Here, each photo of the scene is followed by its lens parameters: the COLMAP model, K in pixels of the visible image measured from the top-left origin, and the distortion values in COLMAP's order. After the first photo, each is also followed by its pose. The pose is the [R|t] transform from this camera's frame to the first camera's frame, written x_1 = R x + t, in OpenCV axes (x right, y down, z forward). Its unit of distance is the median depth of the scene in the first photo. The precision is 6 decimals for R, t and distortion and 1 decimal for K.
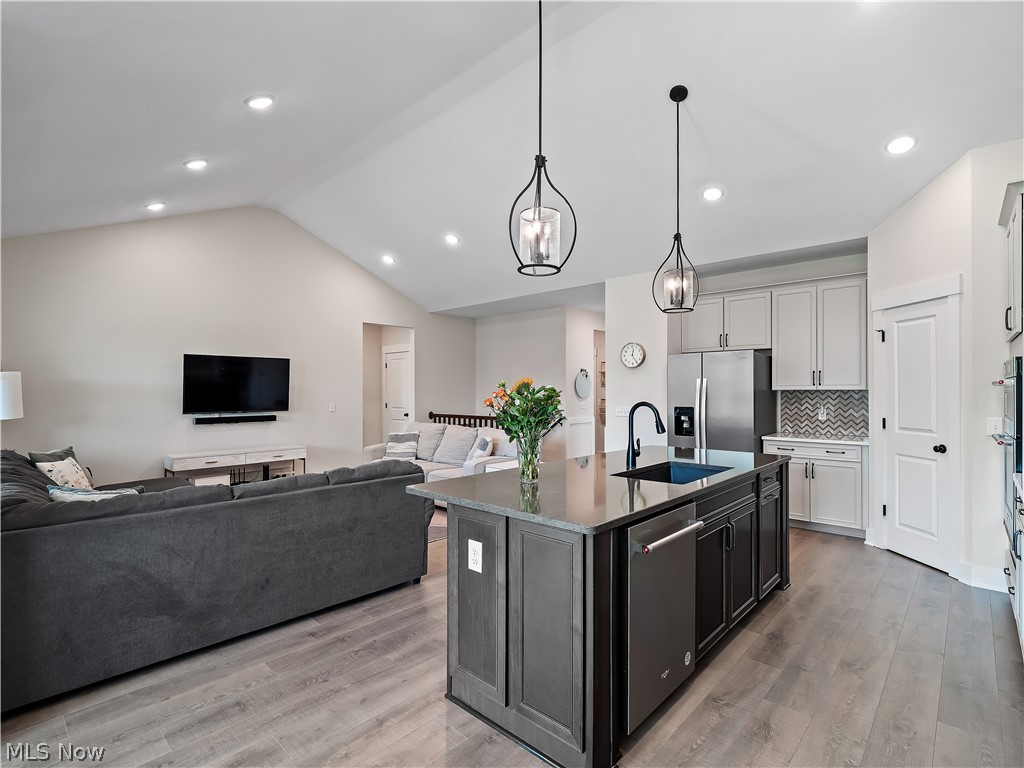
lens RADIAL K [[501.5, 0, 504.7], [0, 501.5, 389.3], [0, 0, 1]] dist [0.006100, -0.002896]
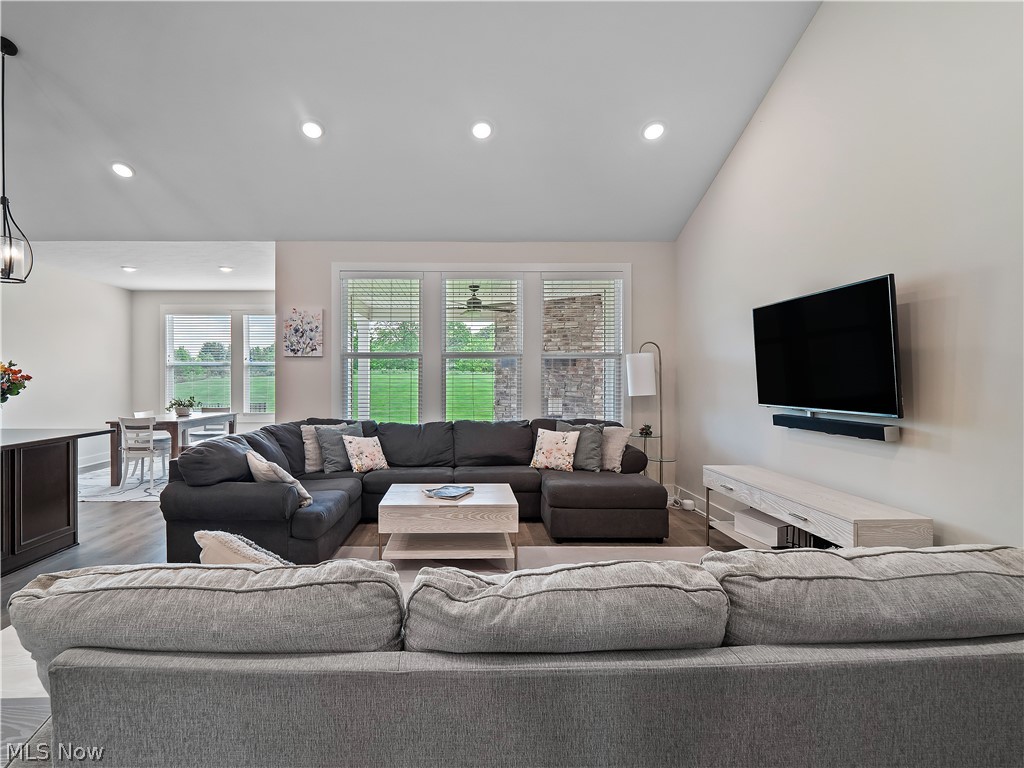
lens RADIAL K [[501.5, 0, 469.4], [0, 501.5, 376.7], [0, 0, 1]] dist [0.006100, -0.002896]
pose [[-0.711361, 0.000094, -0.702827, 0.058853], [0.004600, 0.999979, -0.004522, 0.017765], [0.702812, -0.006450, -0.711347, 1.371572]]
